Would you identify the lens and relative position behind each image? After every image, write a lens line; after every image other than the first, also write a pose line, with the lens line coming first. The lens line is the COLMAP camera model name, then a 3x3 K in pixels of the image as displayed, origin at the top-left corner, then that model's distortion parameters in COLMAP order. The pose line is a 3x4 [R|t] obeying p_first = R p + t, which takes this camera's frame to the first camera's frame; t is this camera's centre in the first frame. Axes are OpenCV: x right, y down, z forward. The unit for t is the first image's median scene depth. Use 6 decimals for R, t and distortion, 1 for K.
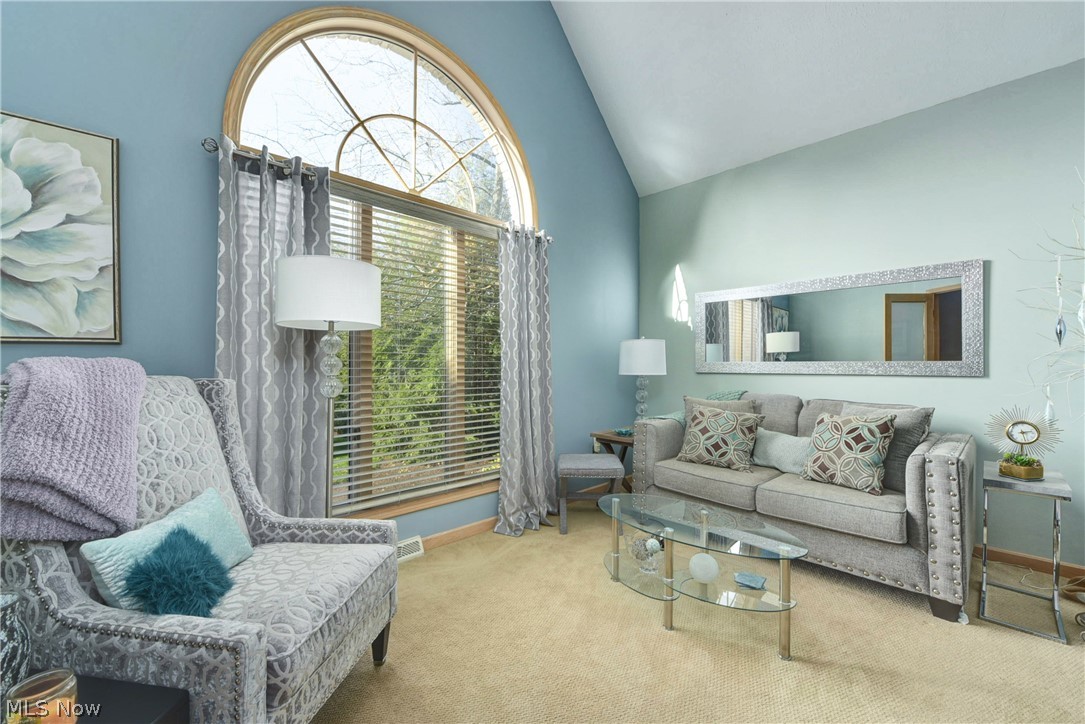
lens RADIAL K [[433.3, 0, 542.5], [0, 433.3, 361.8], [0, 0, 1]] dist [-0.014863, -0.000323]
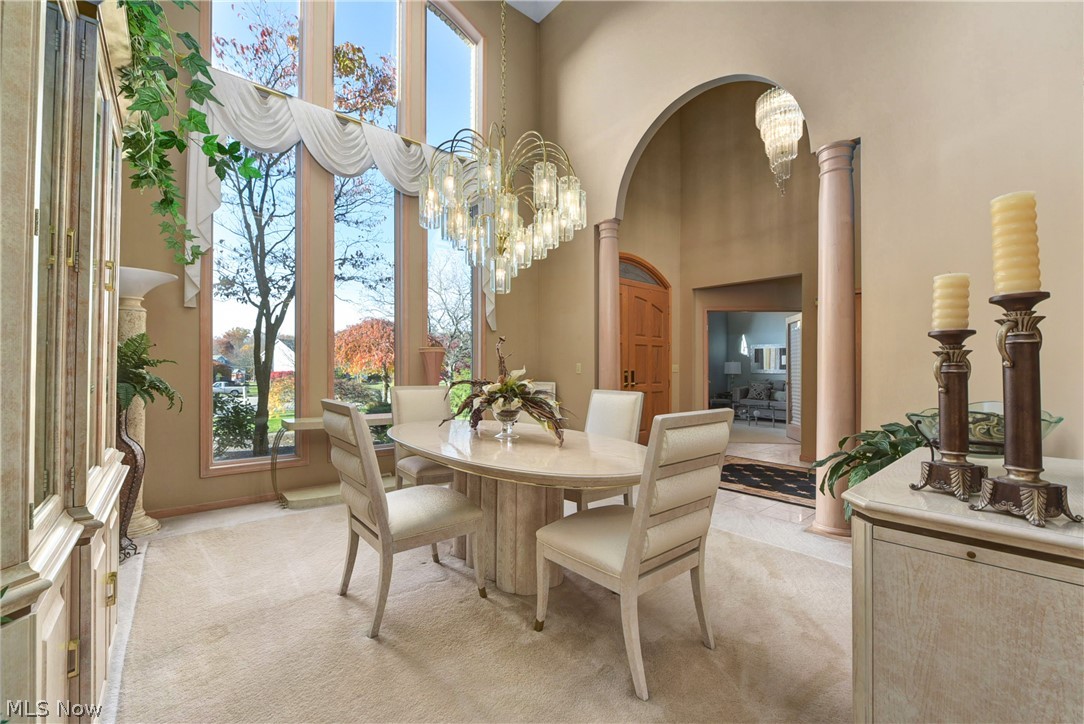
lens RADIAL K [[432.9, 0, 540.9], [0, 432.9, 365.1], [0, 0, 1]] dist [-0.014863, -0.000323]
pose [[0.997182, 0.003948, -0.074921, -0.817285], [-0.004413, 0.999972, -0.006035, -0.002756], [0.074895, 0.006348, 0.997171, -1.951304]]
